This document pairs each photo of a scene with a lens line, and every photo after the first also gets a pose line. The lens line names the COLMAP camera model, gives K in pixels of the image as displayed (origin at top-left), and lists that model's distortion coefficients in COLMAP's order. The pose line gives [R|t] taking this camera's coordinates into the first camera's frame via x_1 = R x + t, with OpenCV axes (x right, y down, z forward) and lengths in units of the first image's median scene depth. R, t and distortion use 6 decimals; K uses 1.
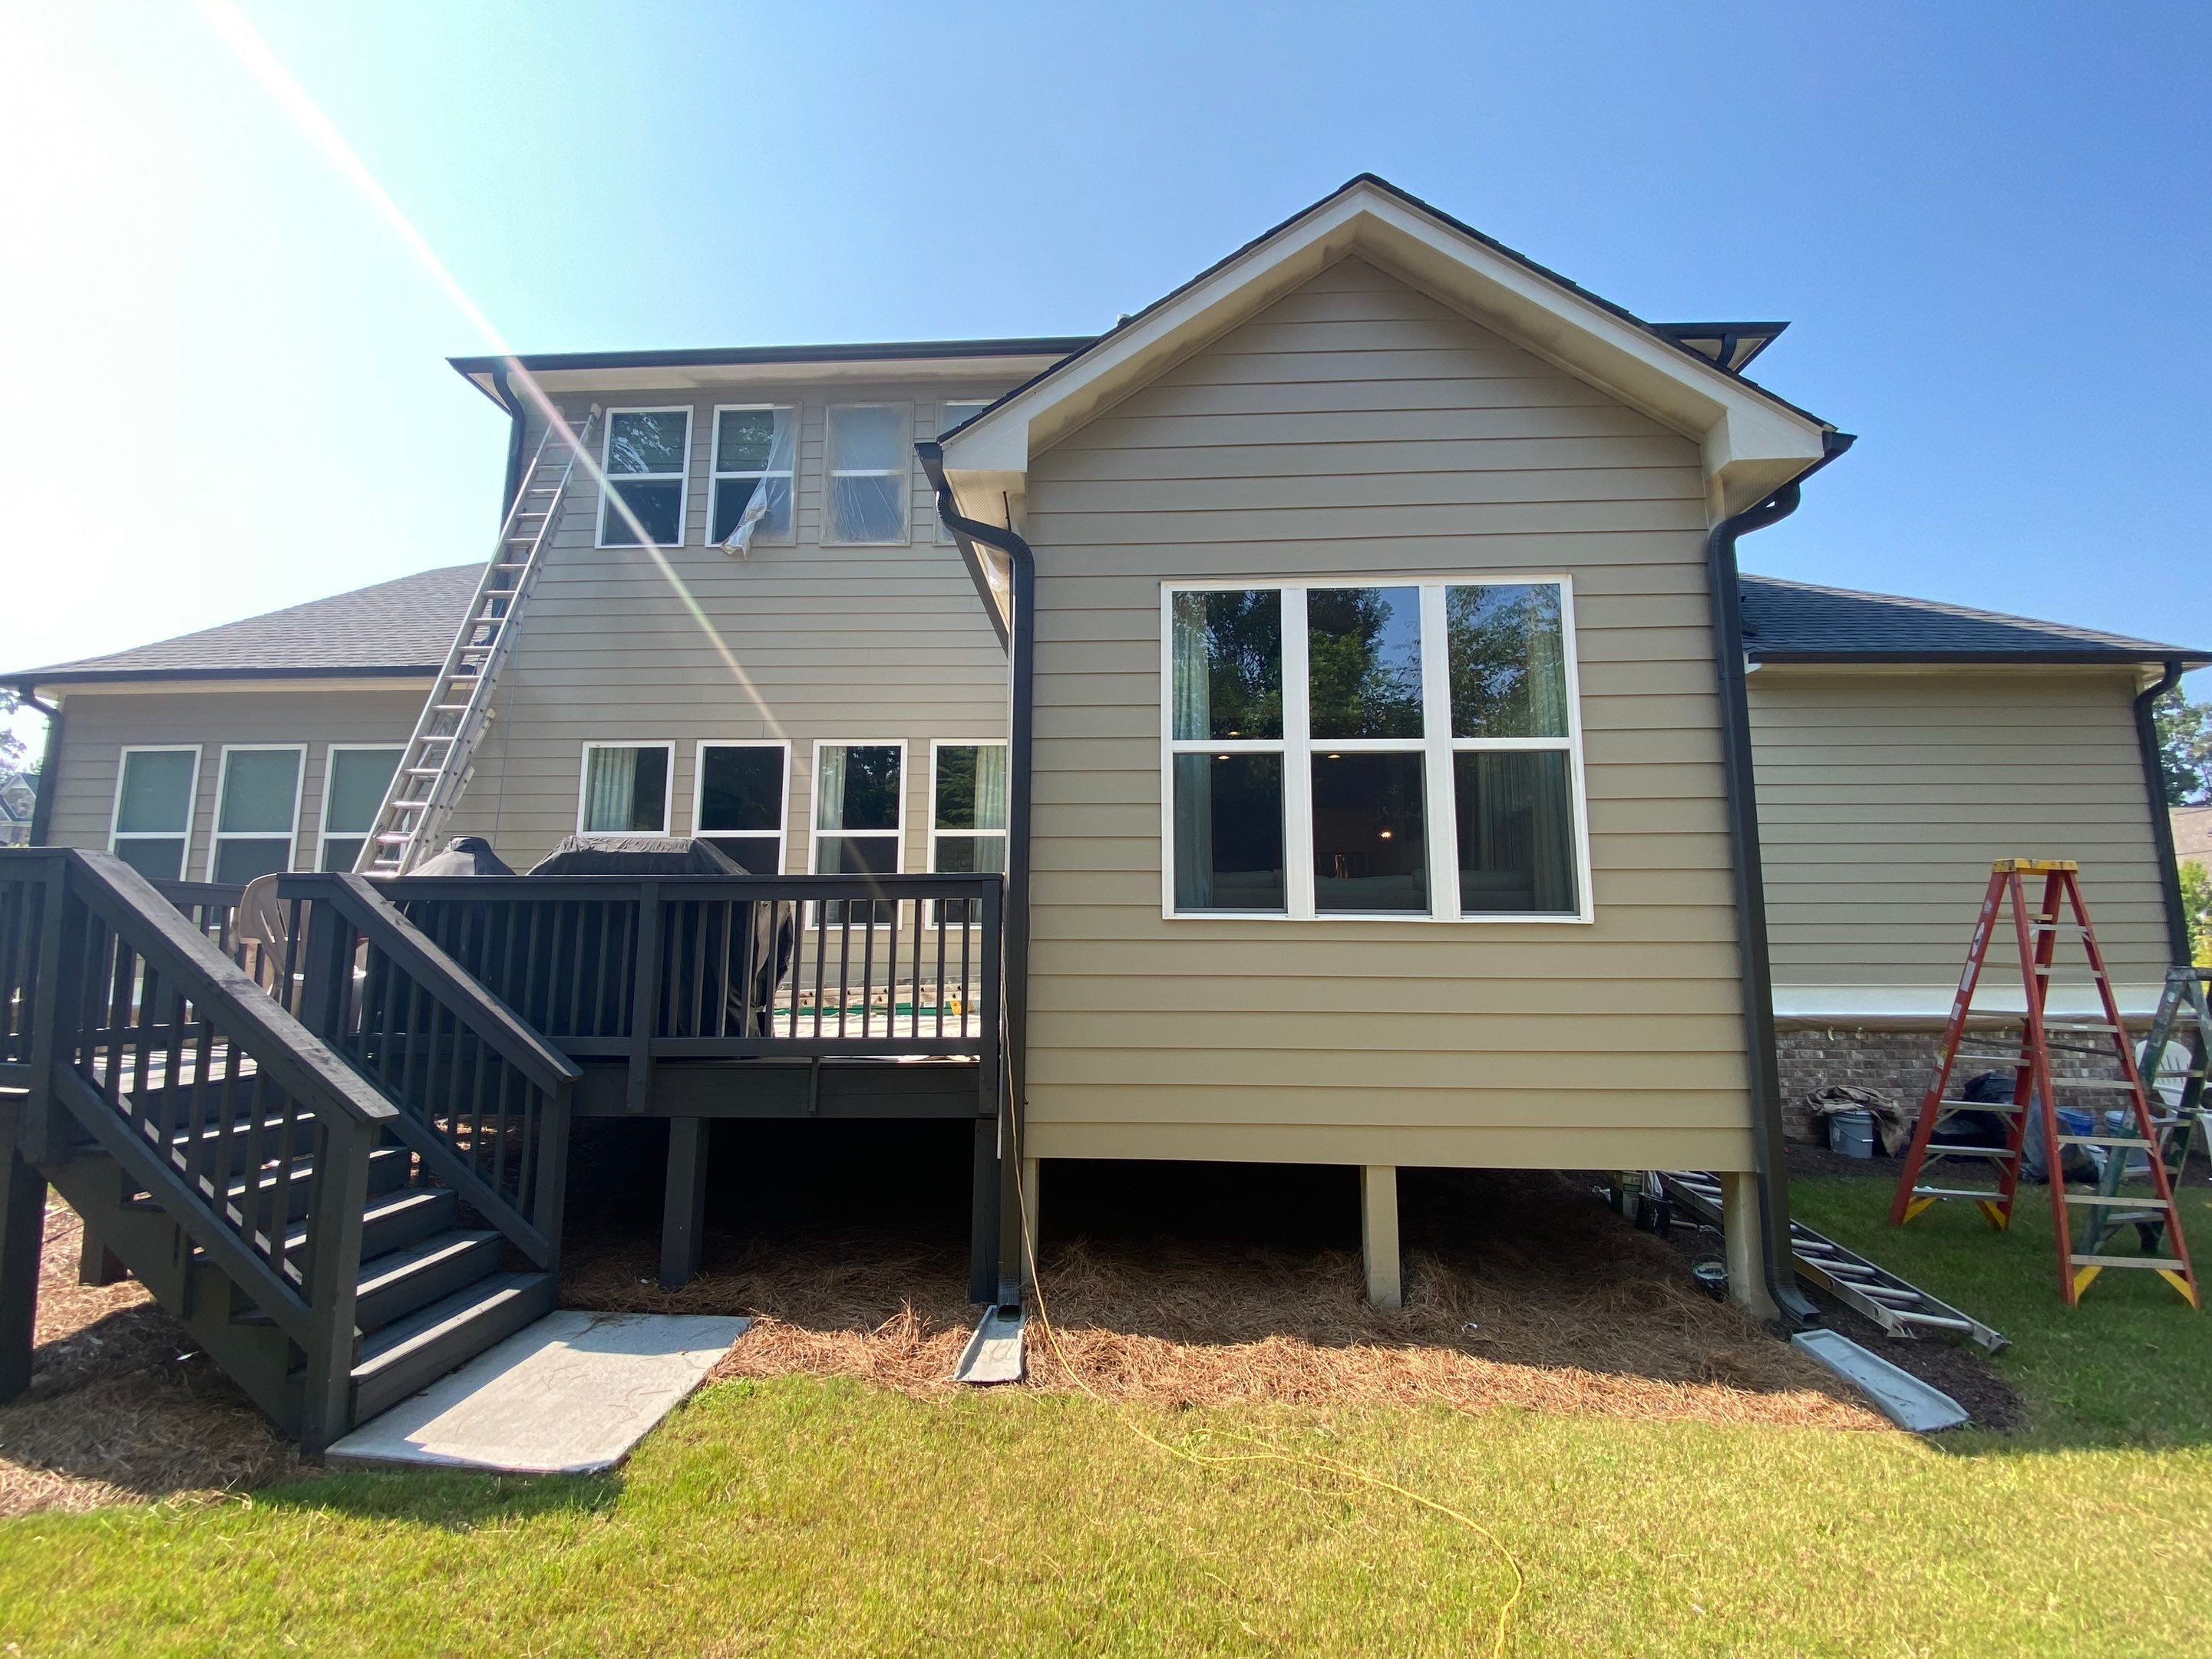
lens RADIAL K [[888.8, 0, 1106.0], [0, 888.8, 829.5], [0, 0, 1]] dist [0.014761, -0.025507]
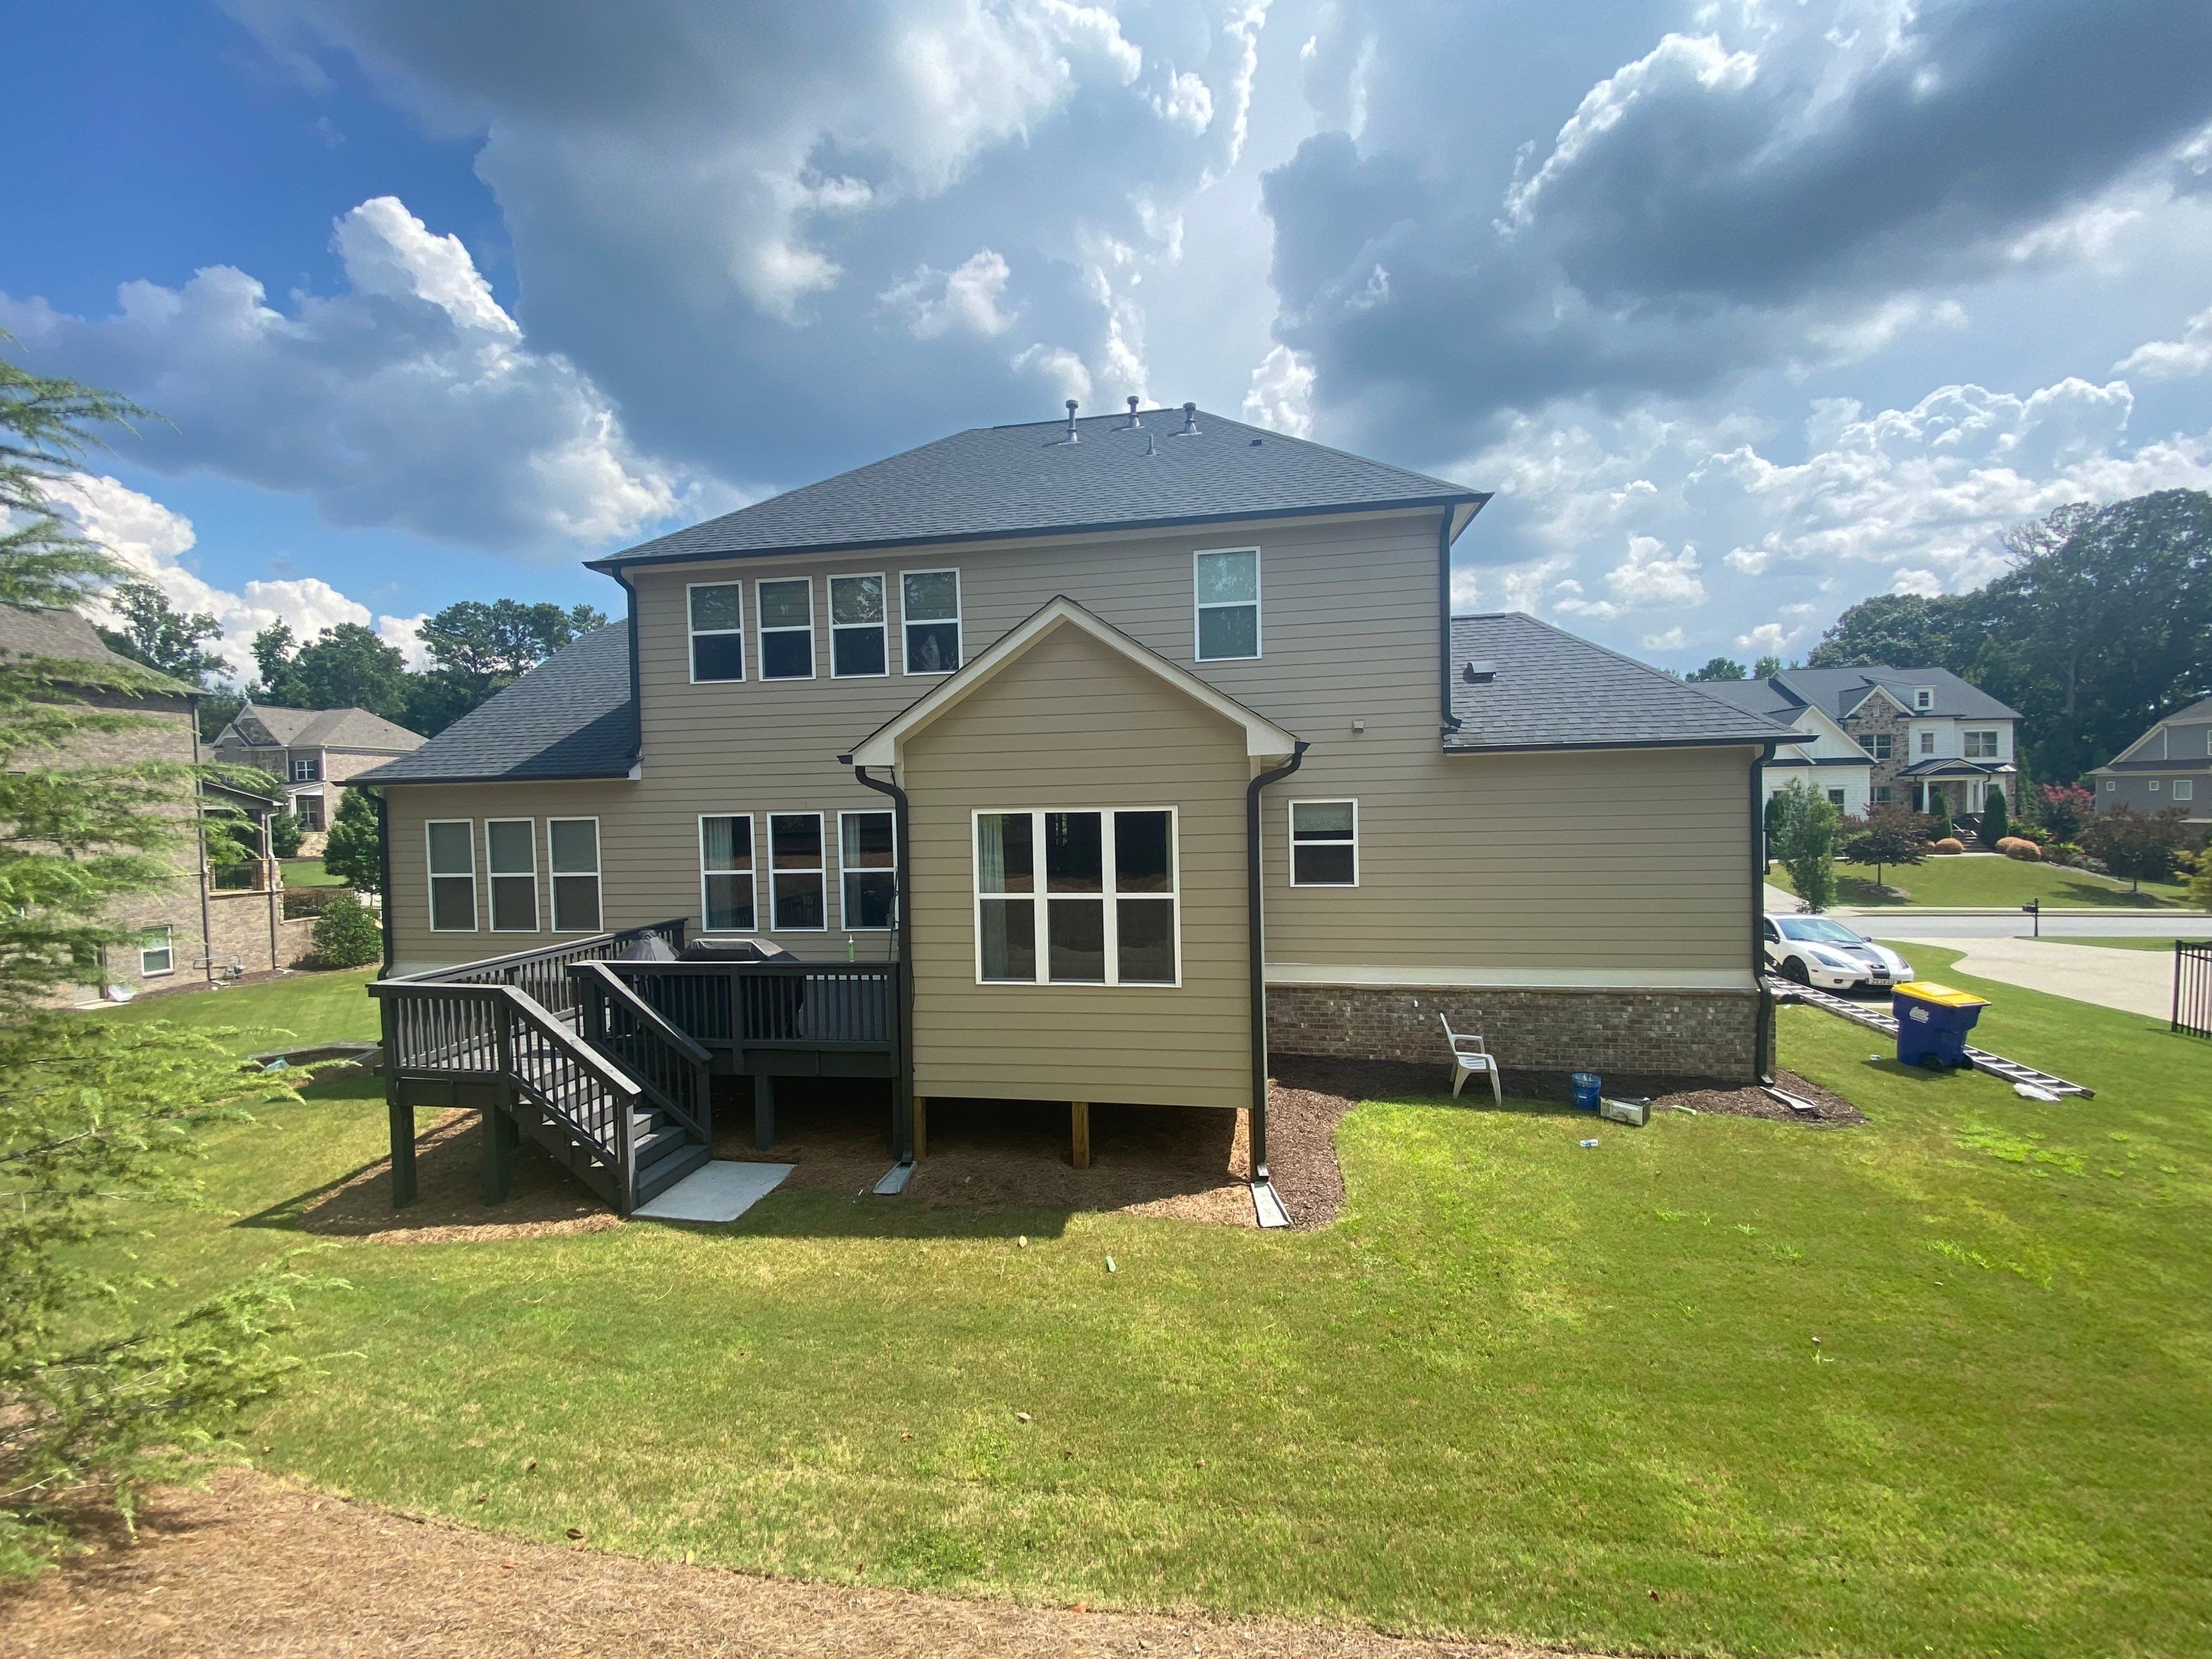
lens RADIAL K [[864.3, 0, 1106.0], [0, 864.3, 829.5], [0, 0, 1]] dist [0.000049, 0.000030]
pose [[0.994036, -0.022995, -0.106600, 0.566233], [0.038032, 0.989243, 0.141252, -0.504376], [0.102205, -0.144464, 0.984218, -0.838404]]
